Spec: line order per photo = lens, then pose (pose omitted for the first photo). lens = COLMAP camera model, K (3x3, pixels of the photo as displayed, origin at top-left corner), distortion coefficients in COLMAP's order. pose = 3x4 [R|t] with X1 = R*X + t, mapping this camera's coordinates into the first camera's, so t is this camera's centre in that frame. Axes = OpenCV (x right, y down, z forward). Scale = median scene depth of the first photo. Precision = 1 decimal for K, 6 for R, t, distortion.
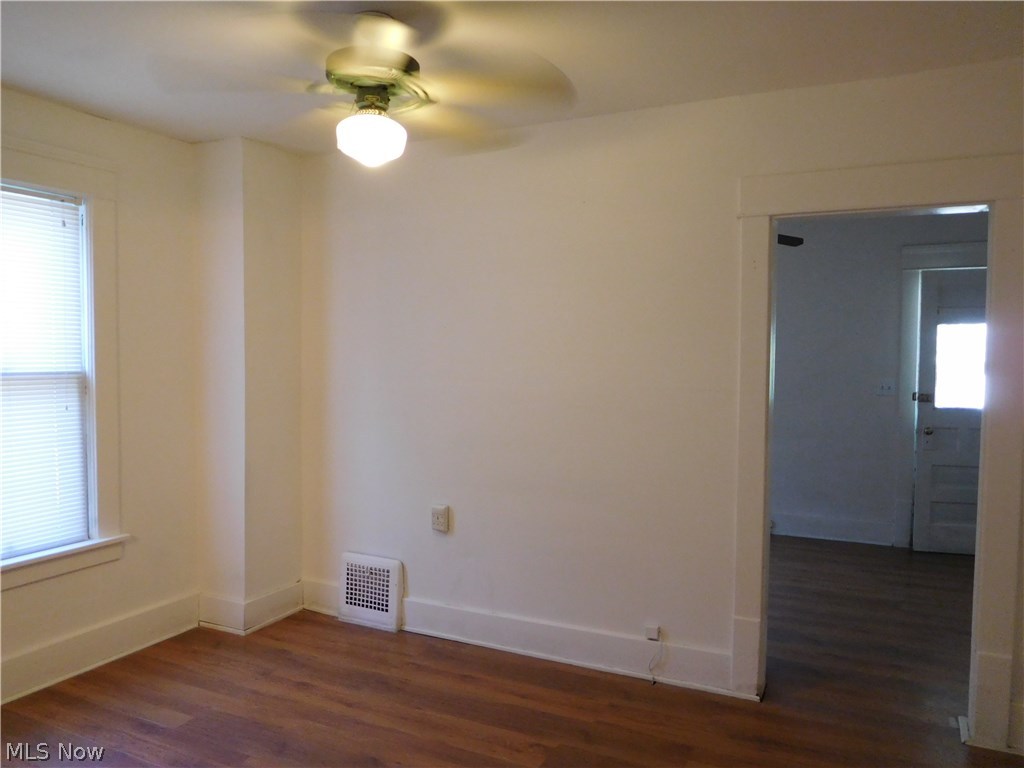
lens RADIAL K [[759.3, 0, 512.0], [0, 759.3, 384.0], [0, 0, 1]] dist [-0.048884, 0.039085]
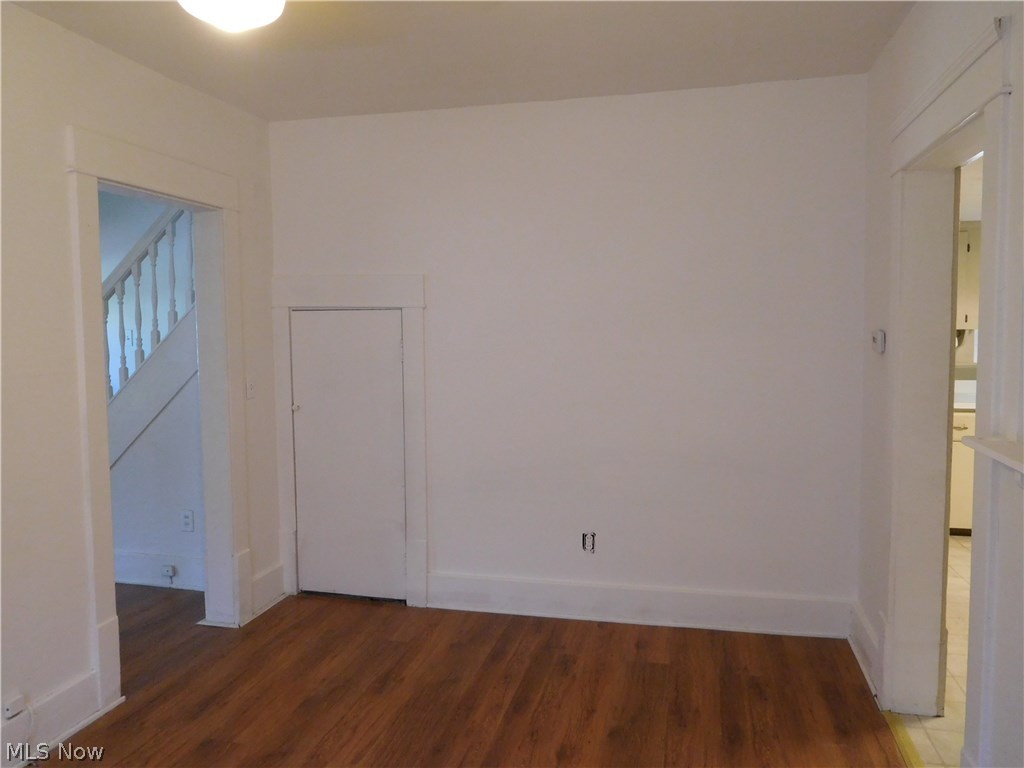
lens RADIAL K [[759.3, 0, 512.0], [0, 759.3, 384.0], [0, 0, 1]] dist [-0.048884, 0.039085]
pose [[-0.218806, -0.080008, 0.972483, -0.660014], [0.049181, 0.994462, 0.092882, -0.033144], [-0.974528, 0.068151, -0.213660, 0.709810]]
